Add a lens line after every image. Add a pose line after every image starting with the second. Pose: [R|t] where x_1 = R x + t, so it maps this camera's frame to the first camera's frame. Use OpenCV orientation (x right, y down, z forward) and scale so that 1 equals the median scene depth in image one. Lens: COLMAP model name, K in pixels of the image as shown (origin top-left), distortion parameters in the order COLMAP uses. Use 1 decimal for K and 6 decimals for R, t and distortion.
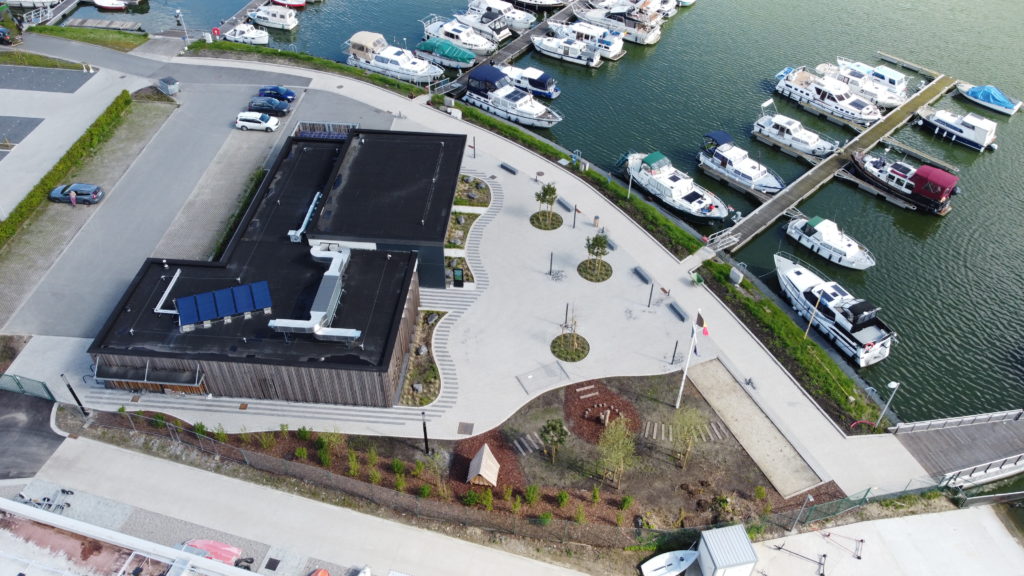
lens RADIAL K [[750.6, 0, 512.0], [0, 750.6, 288.0], [0, 0, 1]] dist [-0.000812, -0.004851]
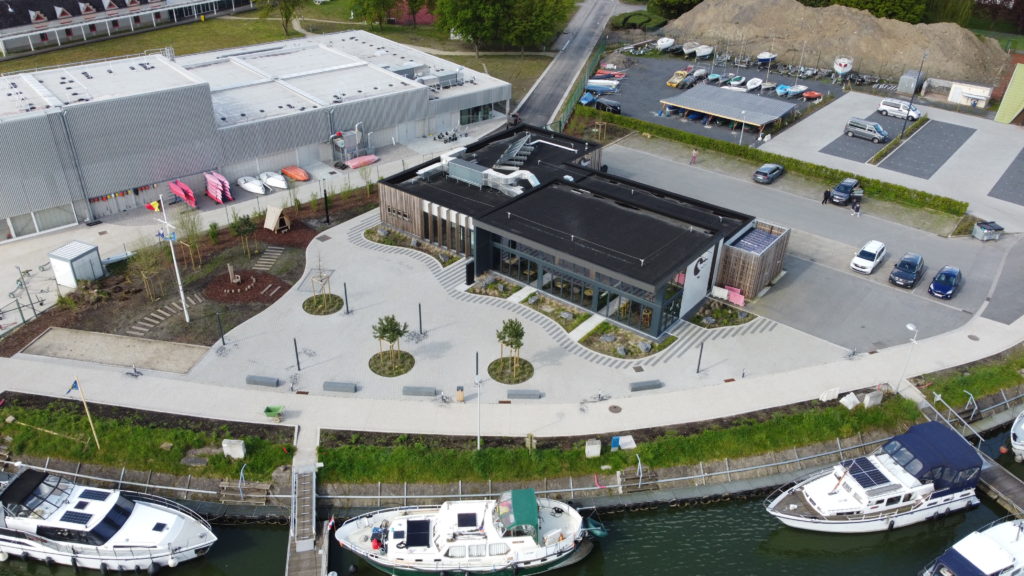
lens RADIAL K [[750.6, 0, 512.0], [0, 750.6, 288.0], [0, 0, 1]] dist [-0.000812, -0.004851]
pose [[-0.539231, 0.426815, -0.725988, 0.578278], [-0.597688, 0.413358, 0.686953, -0.669398], [0.593295, 0.804341, 0.032207, 0.987978]]
